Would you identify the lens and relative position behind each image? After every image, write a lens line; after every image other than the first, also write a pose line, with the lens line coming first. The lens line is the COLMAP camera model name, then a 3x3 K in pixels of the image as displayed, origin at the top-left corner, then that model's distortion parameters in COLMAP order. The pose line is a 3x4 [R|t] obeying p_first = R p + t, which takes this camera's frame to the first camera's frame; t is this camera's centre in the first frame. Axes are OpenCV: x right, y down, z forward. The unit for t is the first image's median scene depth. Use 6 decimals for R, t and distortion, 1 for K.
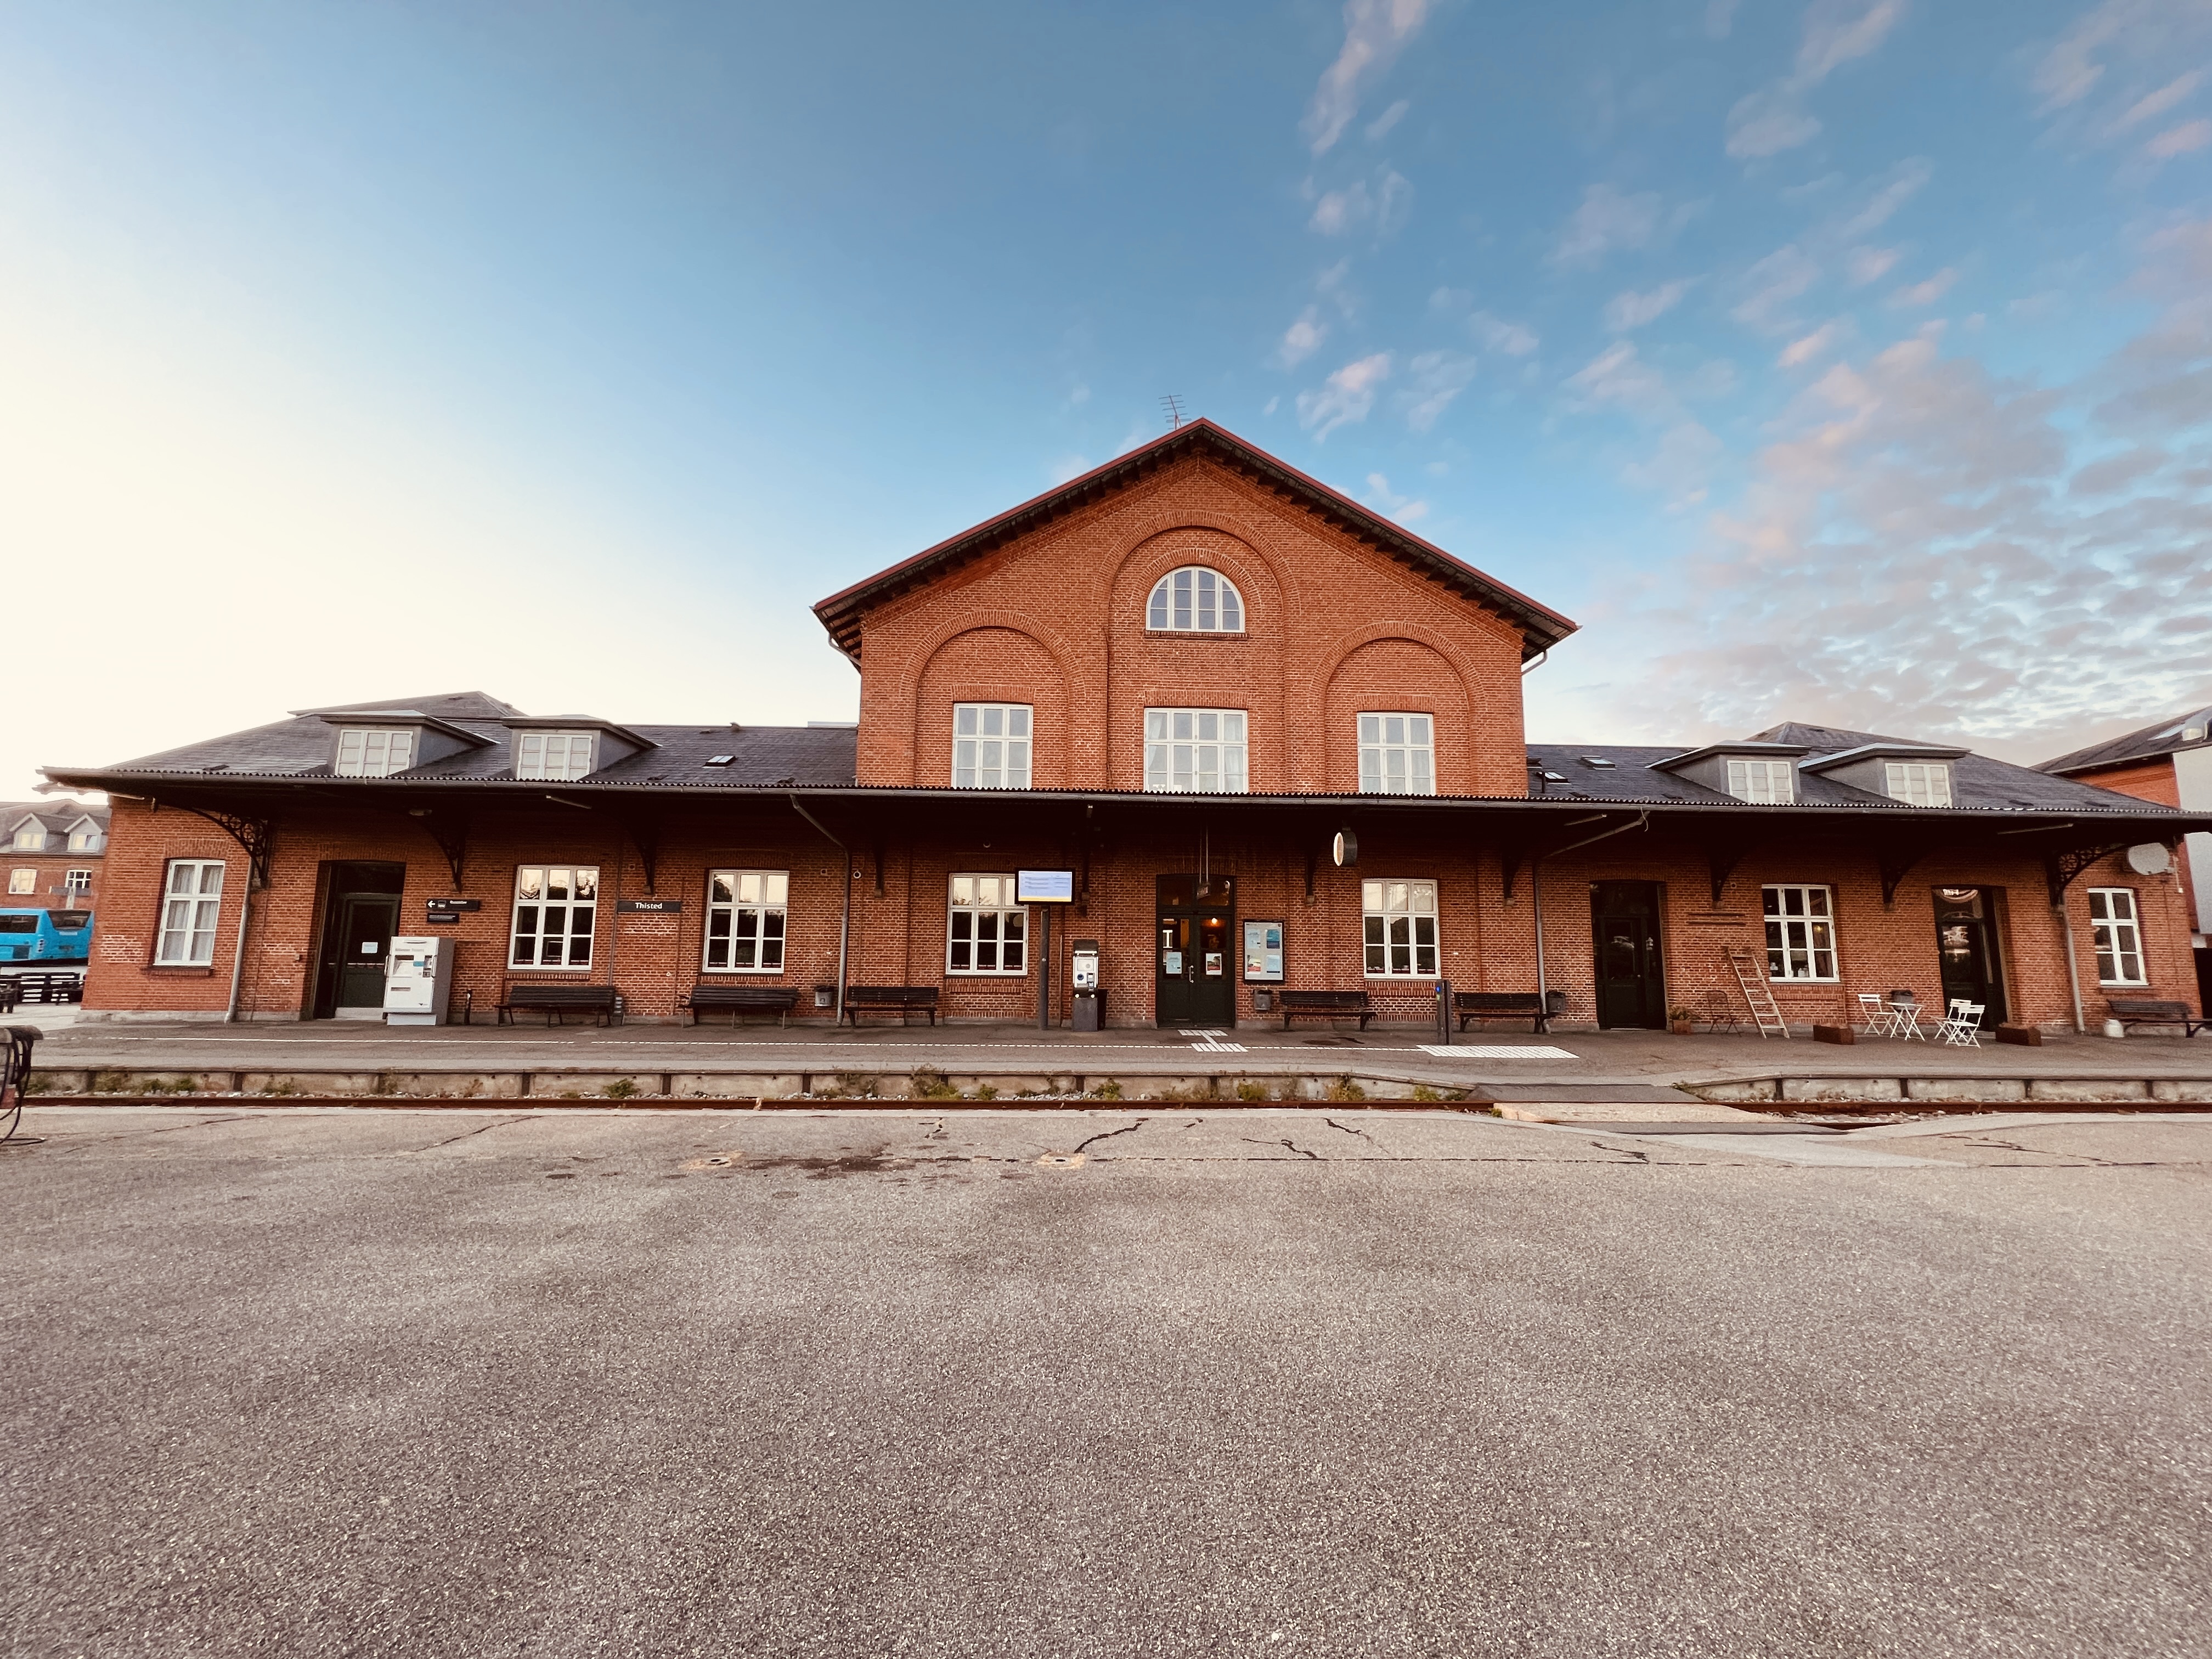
lens RADIAL K [[891.2, 0, 1103.3], [0, 891.2, 830.4], [0, 0, 1]] dist [-0.000659, -0.000373]
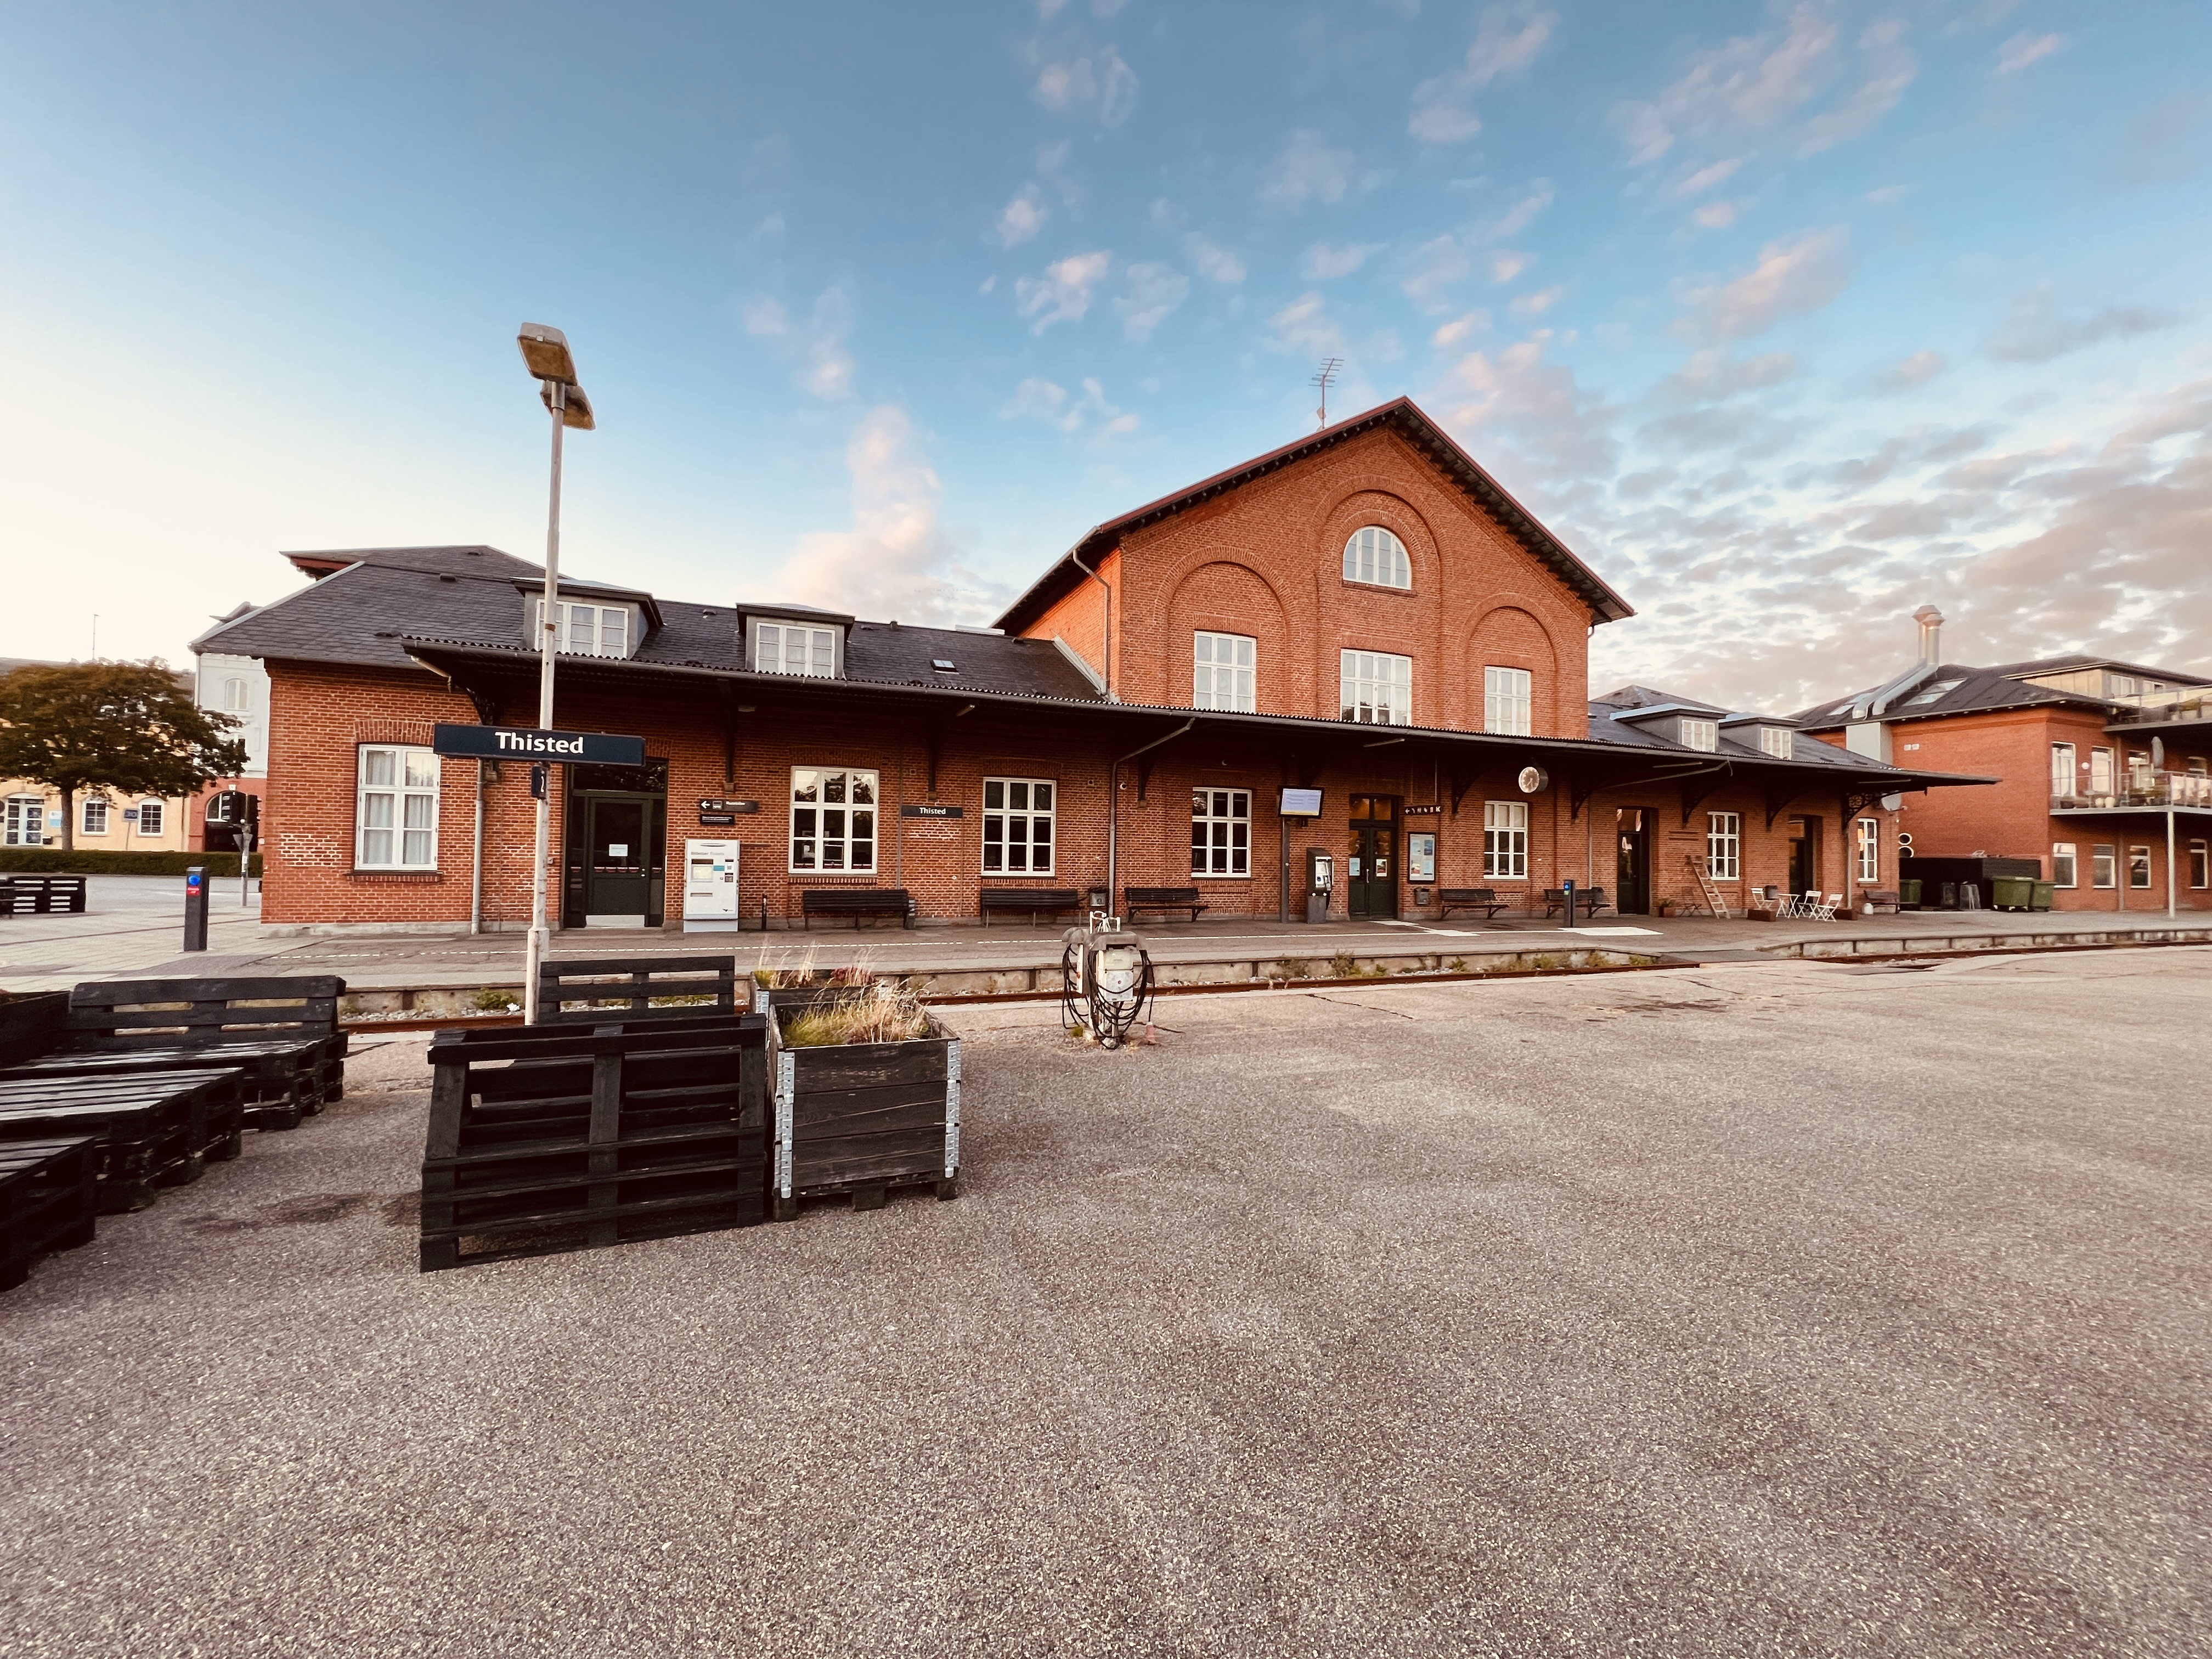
lens RADIAL K [[891.2, 0, 1102.3], [0, 891.2, 826.2], [0, 0, 1]] dist [-0.000659, -0.000373]
pose [[0.945064, 0.015131, 0.326536, -0.632947], [-0.049922, 0.993891, 0.098428, -0.006878], [-0.323052, -0.109322, 0.940046, -0.014178]]
